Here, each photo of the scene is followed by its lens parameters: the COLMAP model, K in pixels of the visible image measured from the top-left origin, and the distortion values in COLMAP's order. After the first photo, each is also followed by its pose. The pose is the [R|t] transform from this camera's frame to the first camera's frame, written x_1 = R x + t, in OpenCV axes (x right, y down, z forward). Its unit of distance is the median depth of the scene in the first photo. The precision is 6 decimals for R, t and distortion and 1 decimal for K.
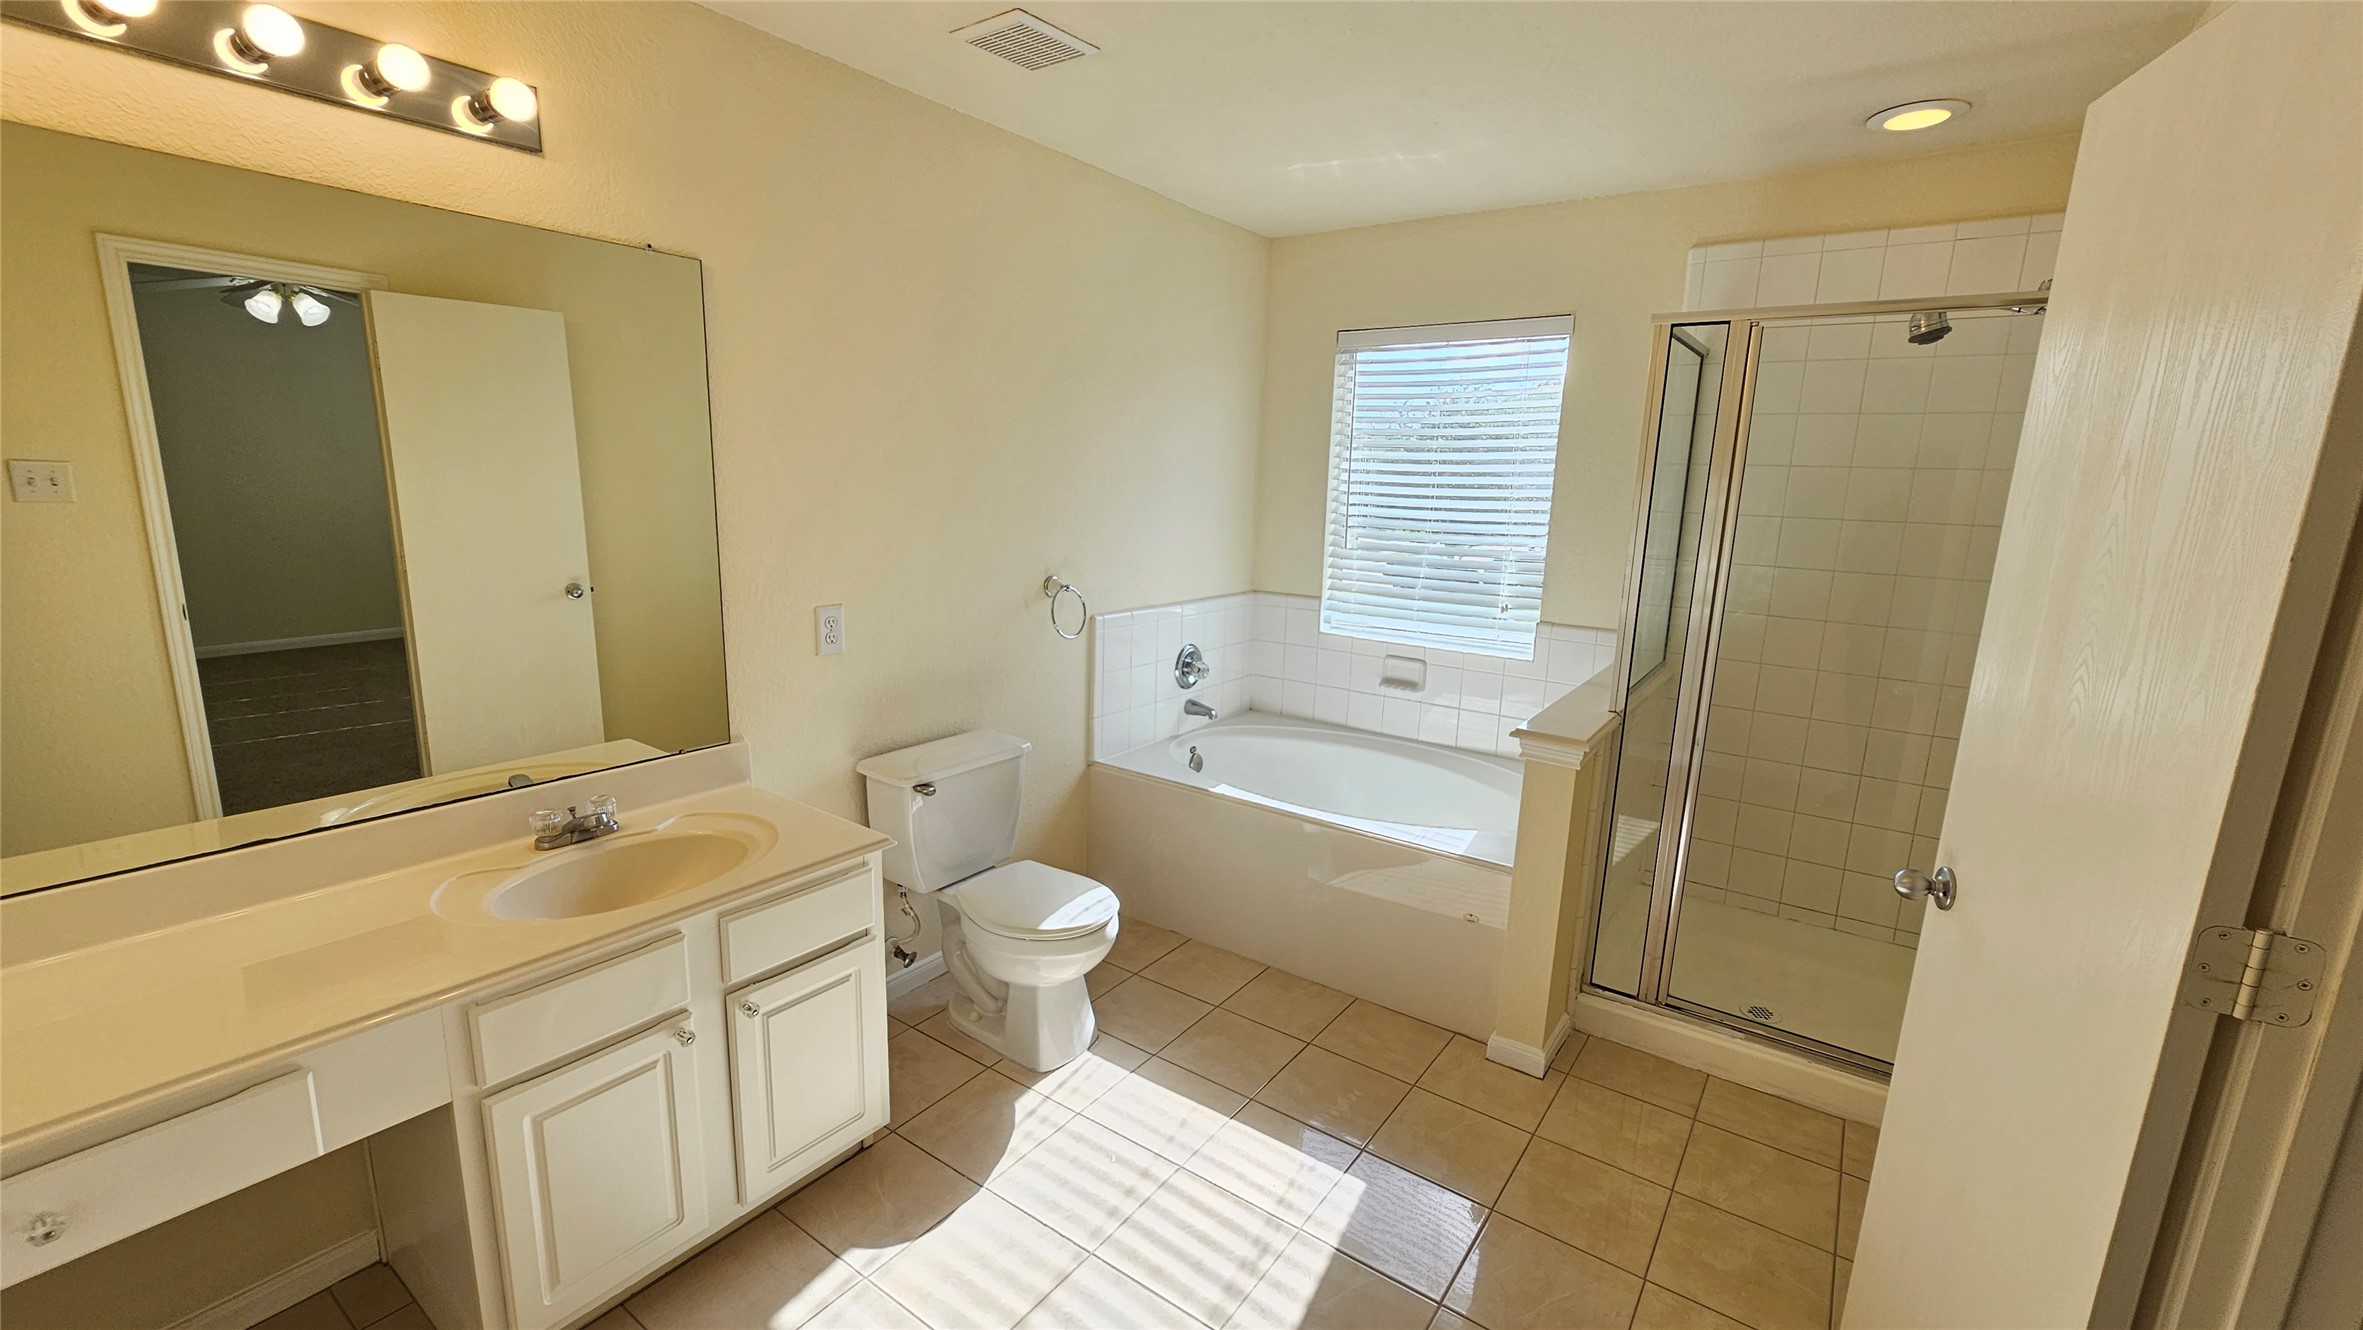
lens RADIAL K [[959.6, 0, 1193.0], [0, 959.6, 666.9], [0, 0, 1]] dist [-0.002220, 0.000213]
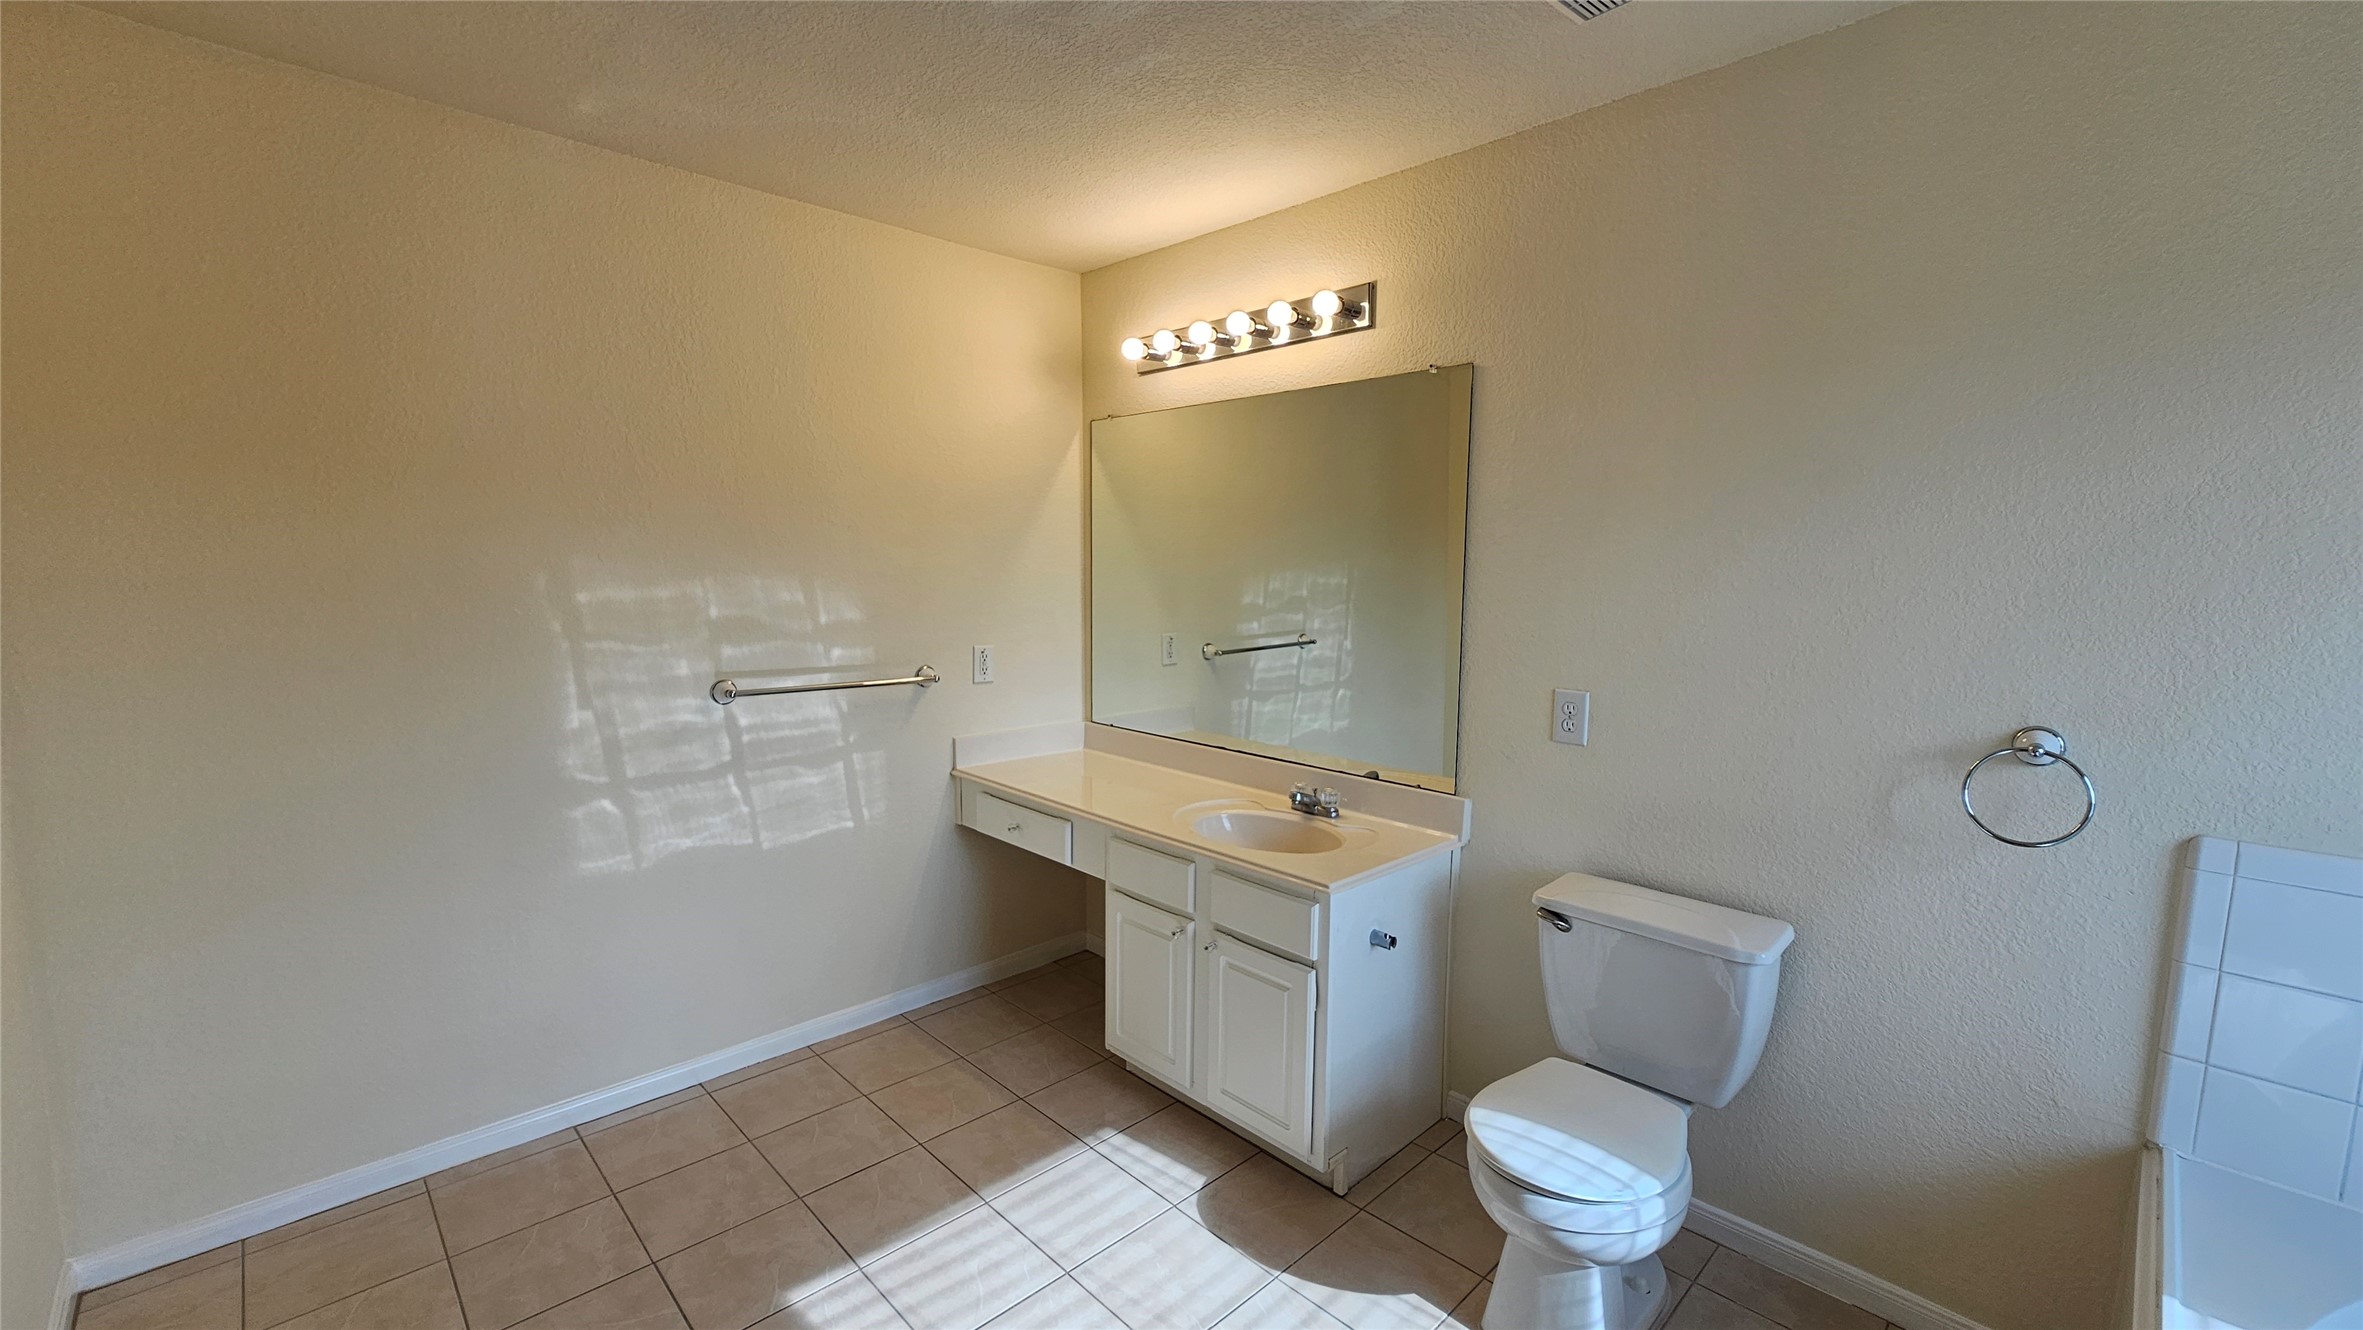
lens RADIAL K [[959.6, 0, 1193.0], [0, 959.6, 666.9], [0, 0, 1]] dist [-0.002220, 0.000213]
pose [[-0.175492, 0.074112, -0.981687, 0.724965], [-0.210779, 0.971211, 0.111001, -0.139026], [0.961652, 0.226399, -0.154819, 0.991692]]
